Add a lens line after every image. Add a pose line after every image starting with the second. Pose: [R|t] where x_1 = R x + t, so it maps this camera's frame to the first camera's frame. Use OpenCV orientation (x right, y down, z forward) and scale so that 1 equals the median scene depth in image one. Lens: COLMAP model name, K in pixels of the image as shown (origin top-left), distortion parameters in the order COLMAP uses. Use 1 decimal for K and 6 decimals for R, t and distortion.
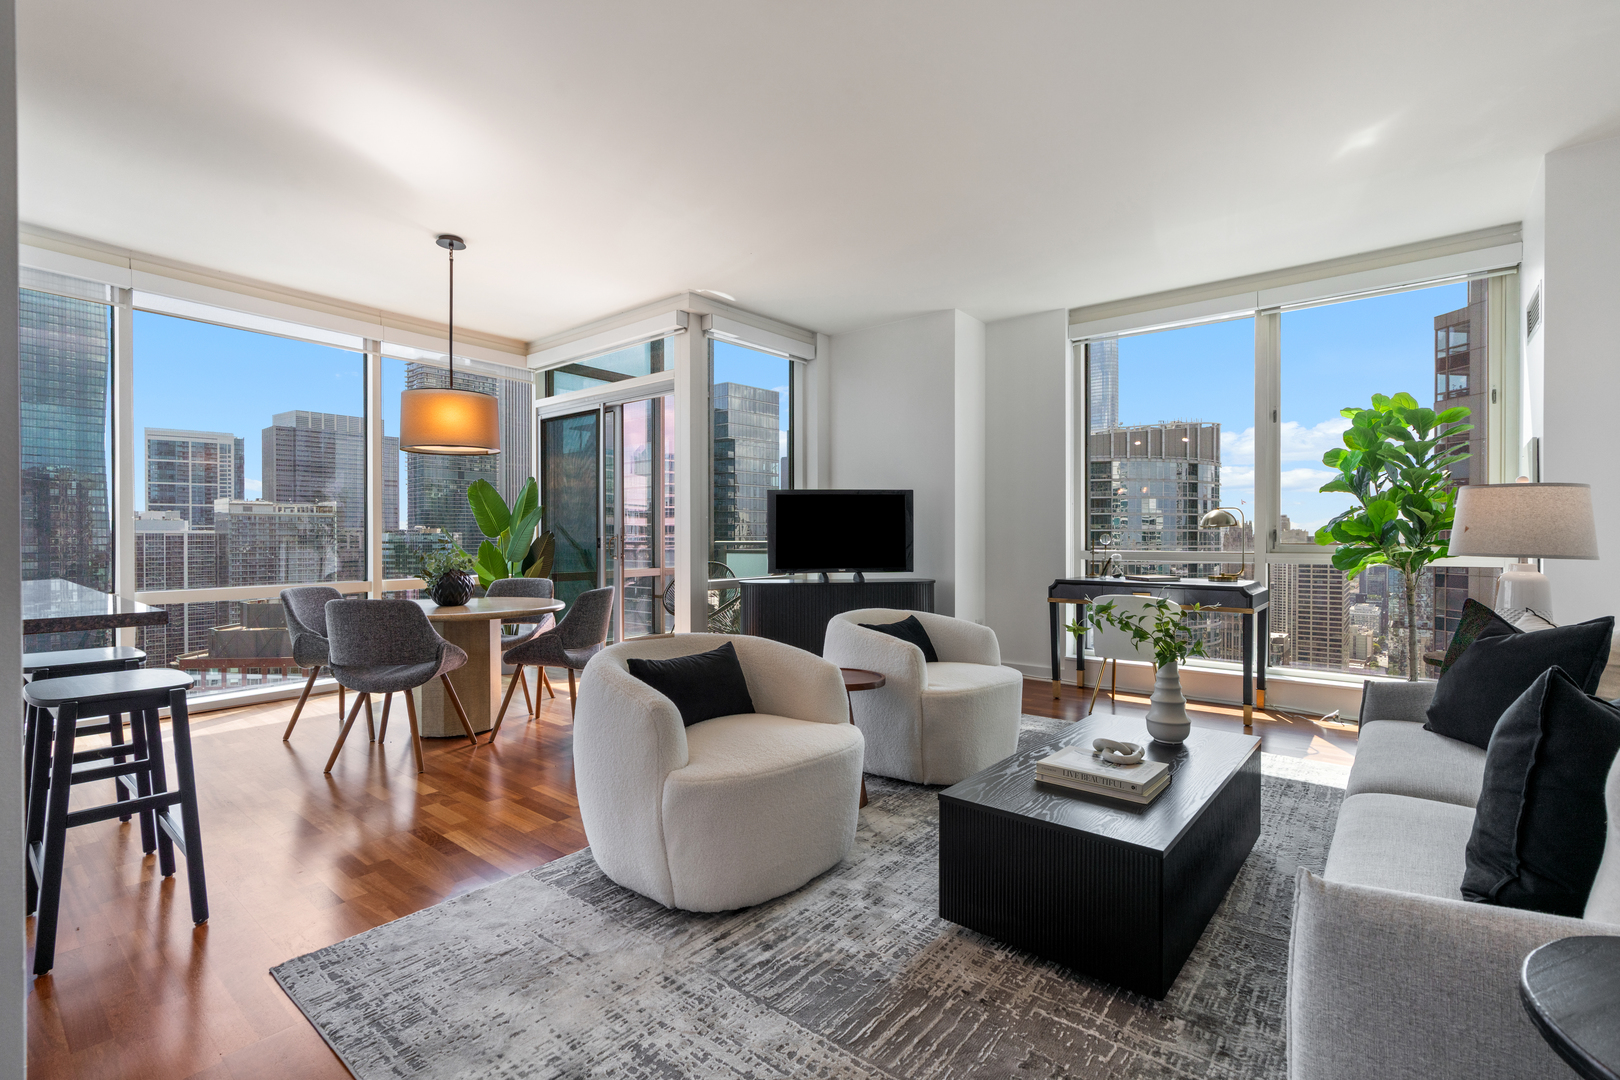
lens RADIAL K [[734.0, 0, 803.0], [0, 734.0, 542.1], [0, 0, 1]] dist [-0.003430, -0.000240]
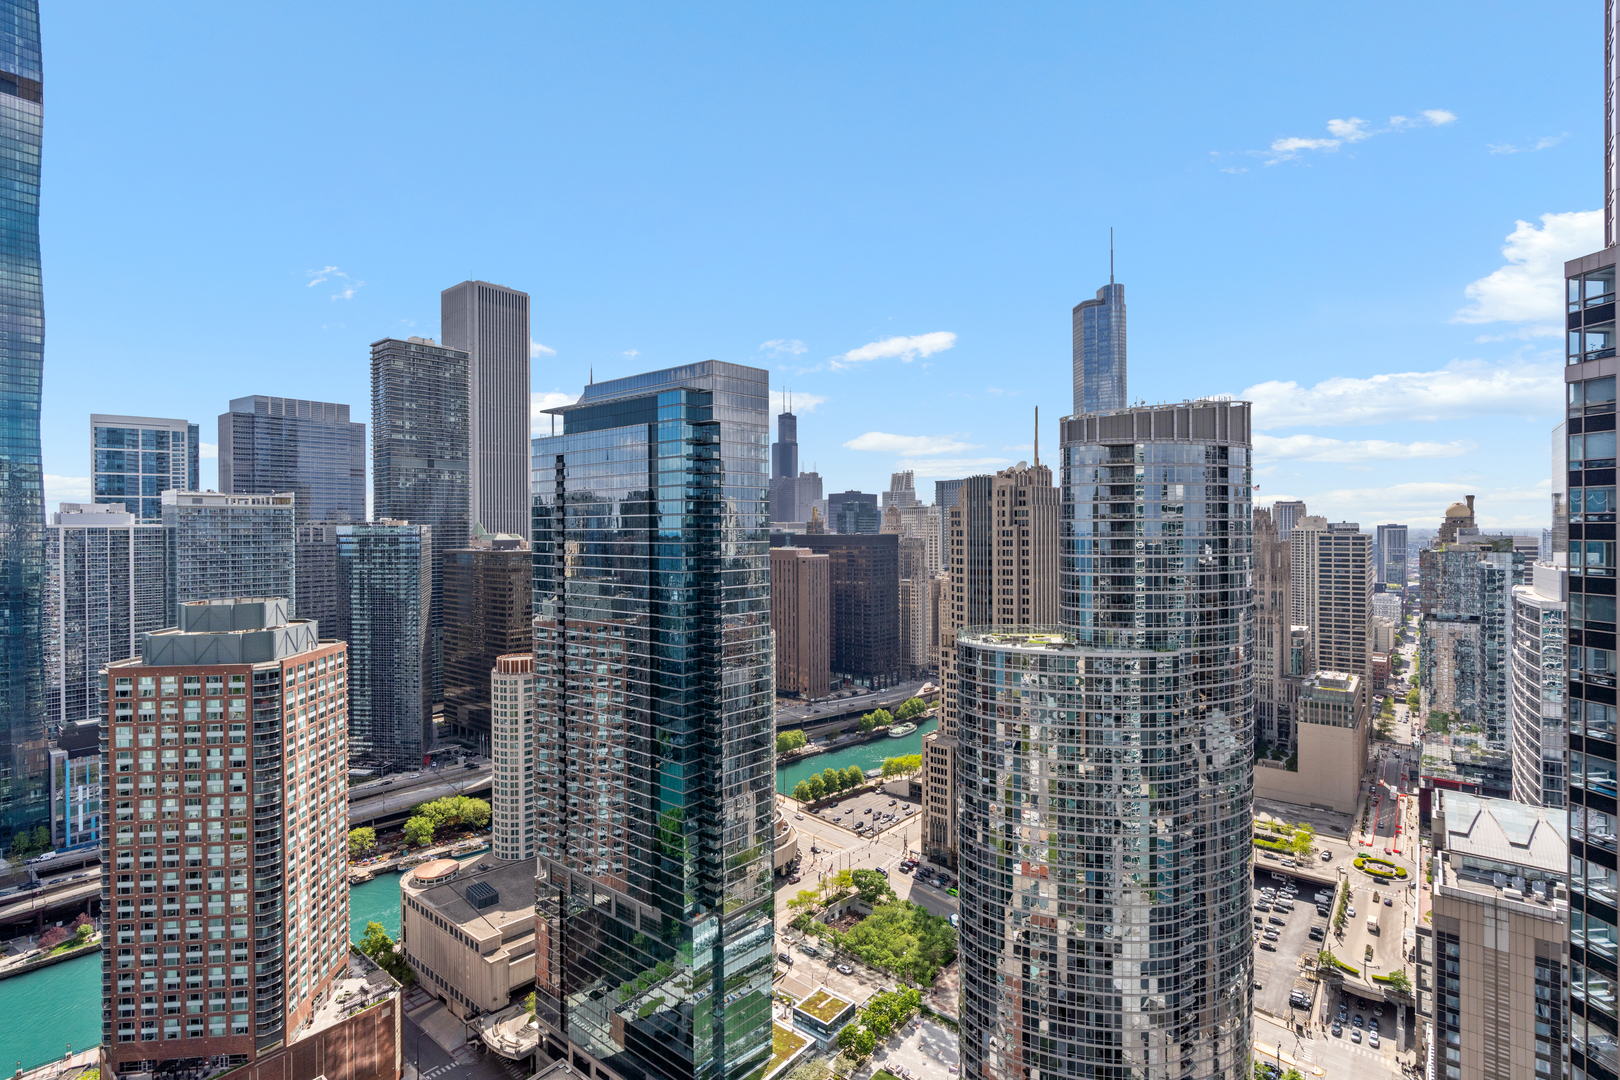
lens RADIAL K [[766.8, 0, 803.0], [0, 766.8, 528.0], [0, 0, 1]] dist [-0.003805, 0.000880]
pose [[0.999942, -0.005850, 0.009075, 0.022613], [0.005893, 0.999972, -0.004713, -0.093393], [-0.009047, 0.004766, 0.999948, 1.329701]]
